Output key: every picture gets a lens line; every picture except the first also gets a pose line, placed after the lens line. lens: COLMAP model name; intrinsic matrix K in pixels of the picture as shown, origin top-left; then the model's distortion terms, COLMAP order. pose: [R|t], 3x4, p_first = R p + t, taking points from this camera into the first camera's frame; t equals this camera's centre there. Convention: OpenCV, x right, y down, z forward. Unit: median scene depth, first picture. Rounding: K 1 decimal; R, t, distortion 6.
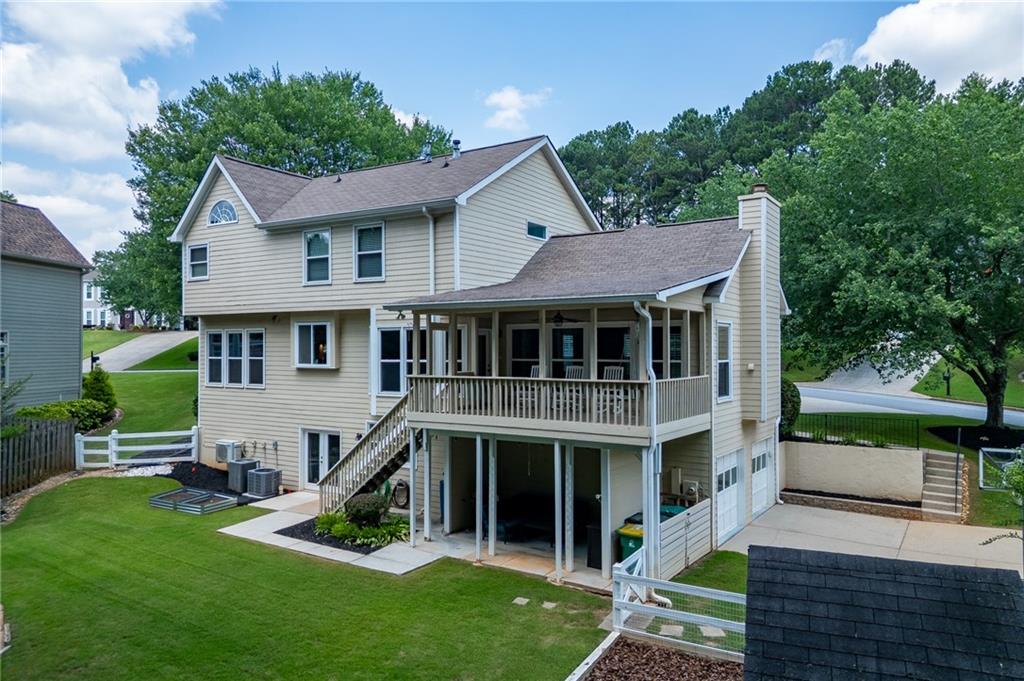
lens RADIAL K [[722.8, 0, 514.3], [0, 722.8, 345.4], [0, 0, 1]] dist [0.050383, -0.034099]
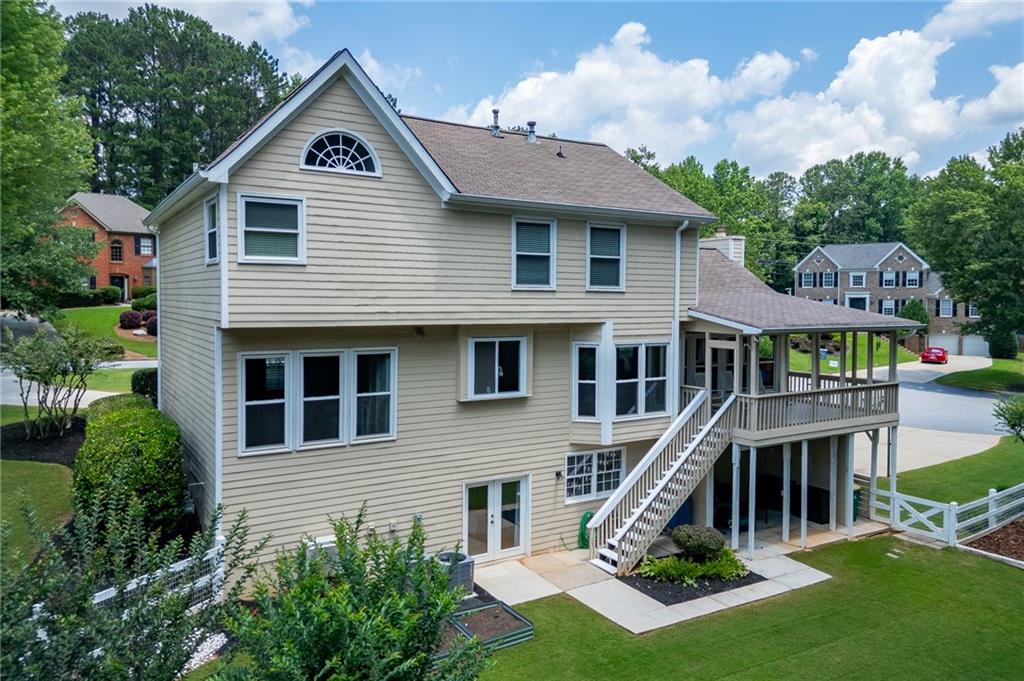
lens RADIAL K [[722.8, 0, 513.2], [0, 722.8, 332.3], [0, 0, 1]] dist [0.050383, -0.034099]
pose [[0.427937, -0.035723, 0.903103, -0.941644], [-0.007214, 0.999052, 0.042937, -0.069515], [-0.903780, -0.024890, 0.427273, 0.674501]]
